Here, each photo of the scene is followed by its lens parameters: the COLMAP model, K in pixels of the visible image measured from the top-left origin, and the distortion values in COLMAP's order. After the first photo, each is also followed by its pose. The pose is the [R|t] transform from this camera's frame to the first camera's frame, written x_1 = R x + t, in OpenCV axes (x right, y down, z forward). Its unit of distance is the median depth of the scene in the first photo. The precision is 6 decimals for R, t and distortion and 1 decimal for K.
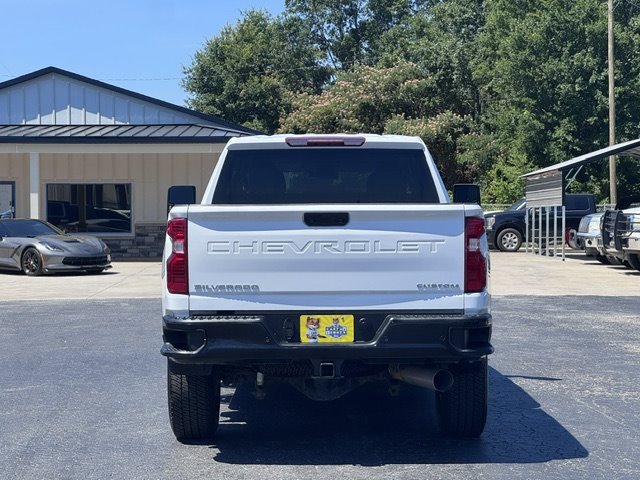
lens RADIAL K [[1517.0, 0, 320.0], [0, 1517.0, 240.0], [0, 0, 1]] dist [-0.068370, 9.243856]
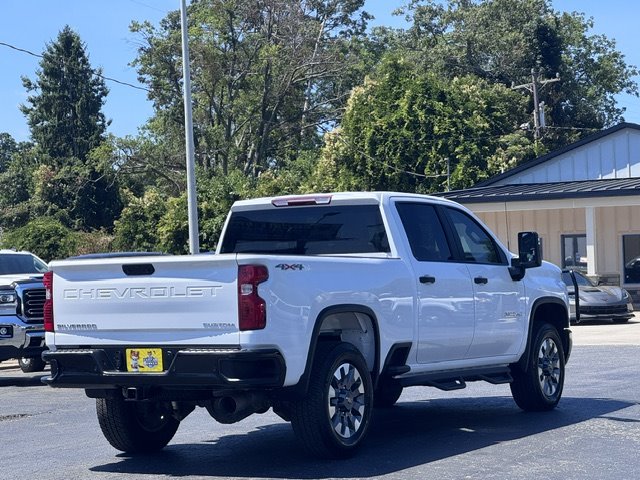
lens RADIAL K [[1517.0, 0, 320.0], [0, 1517.0, 240.0], [0, 0, 1]] dist [-0.068370, 9.243856]
pose [[0.867550, -0.026813, -0.496626, 0.734712], [0.010141, 0.999292, -0.036236, 0.008024], [0.497246, 0.026400, 0.867208, 0.010604]]
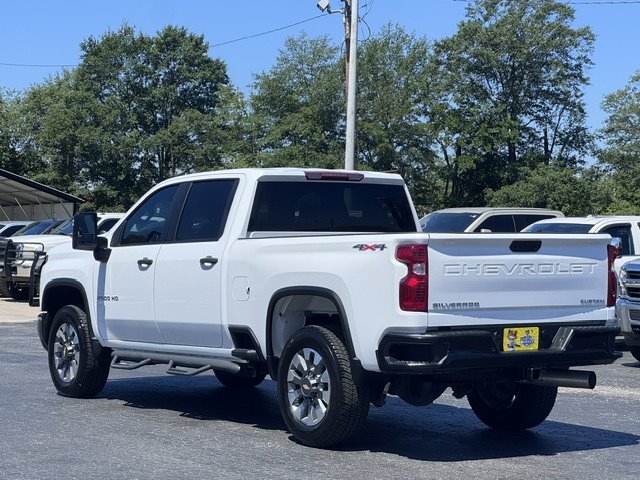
lens RADIAL K [[1517.0, 0, 320.0], [0, 1517.0, 240.0], [0, 0, 1]] dist [-0.068370, 9.243856]
pose [[0.827272, 0.006103, 0.561769, -0.787126], [0.004743, 0.999829, -0.017848, 0.002182], [-0.561782, 0.017430, 0.827102, 0.111214]]
